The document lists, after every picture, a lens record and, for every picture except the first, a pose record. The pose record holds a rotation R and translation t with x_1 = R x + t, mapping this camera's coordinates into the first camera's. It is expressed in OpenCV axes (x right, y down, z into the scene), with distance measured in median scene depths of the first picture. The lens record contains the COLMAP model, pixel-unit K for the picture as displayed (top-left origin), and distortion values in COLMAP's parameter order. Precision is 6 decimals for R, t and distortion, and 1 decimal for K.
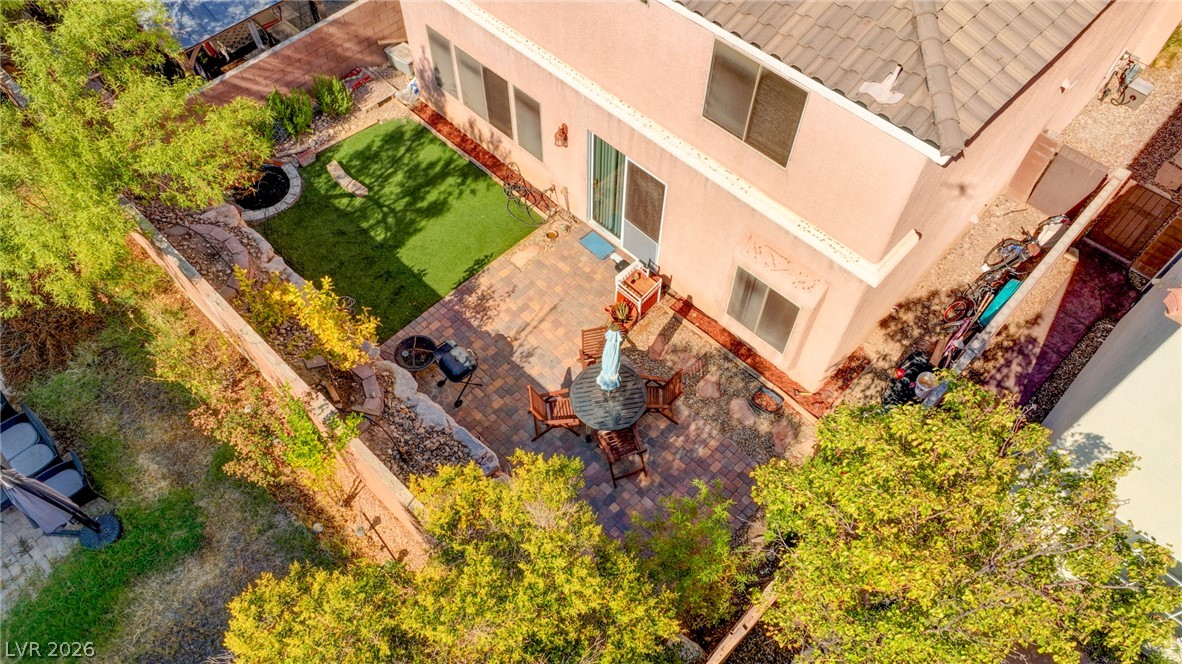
lens RADIAL K [[831.6, 0, 591.3], [0, 831.6, 331.3], [0, 0, 1]] dist [-0.007744, 0.025281]
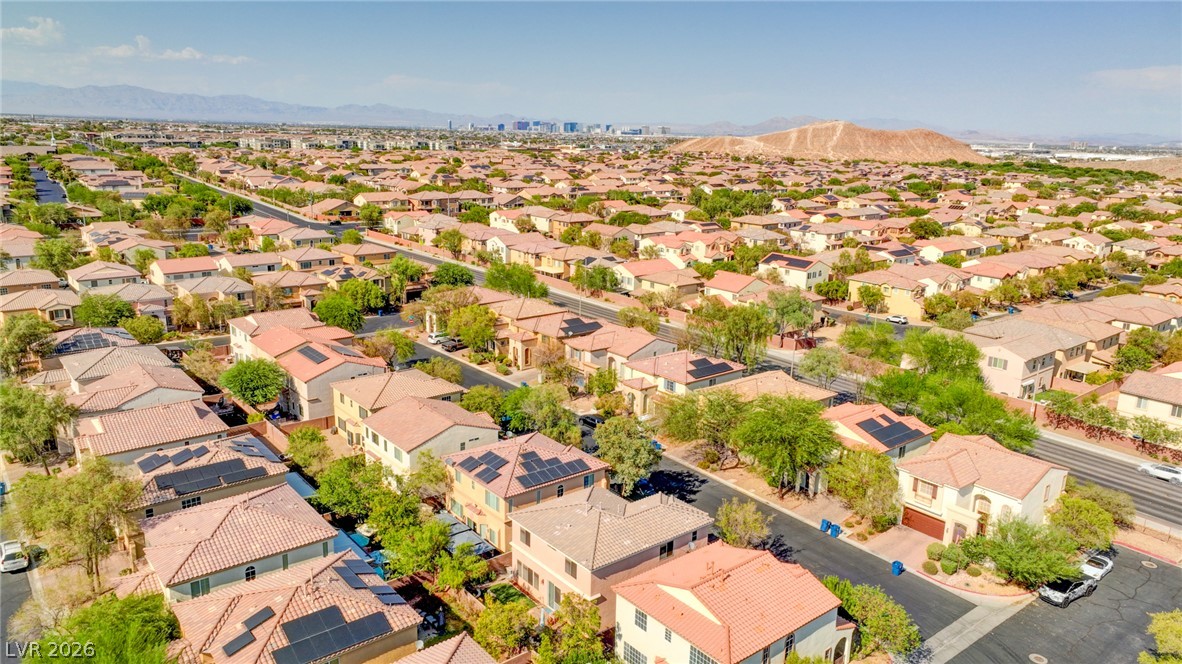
lens RADIAL K [[831.6, 0, 591.5], [0, 831.6, 331.5], [0, 0, 1]] dist [-0.007744, 0.025281]
pose [[0.993069, 0.050509, -0.106126, 0.589314], [-0.109057, 0.732661, -0.671799, 1.636757], [0.043823, 0.678717, 0.733092, -2.984718]]
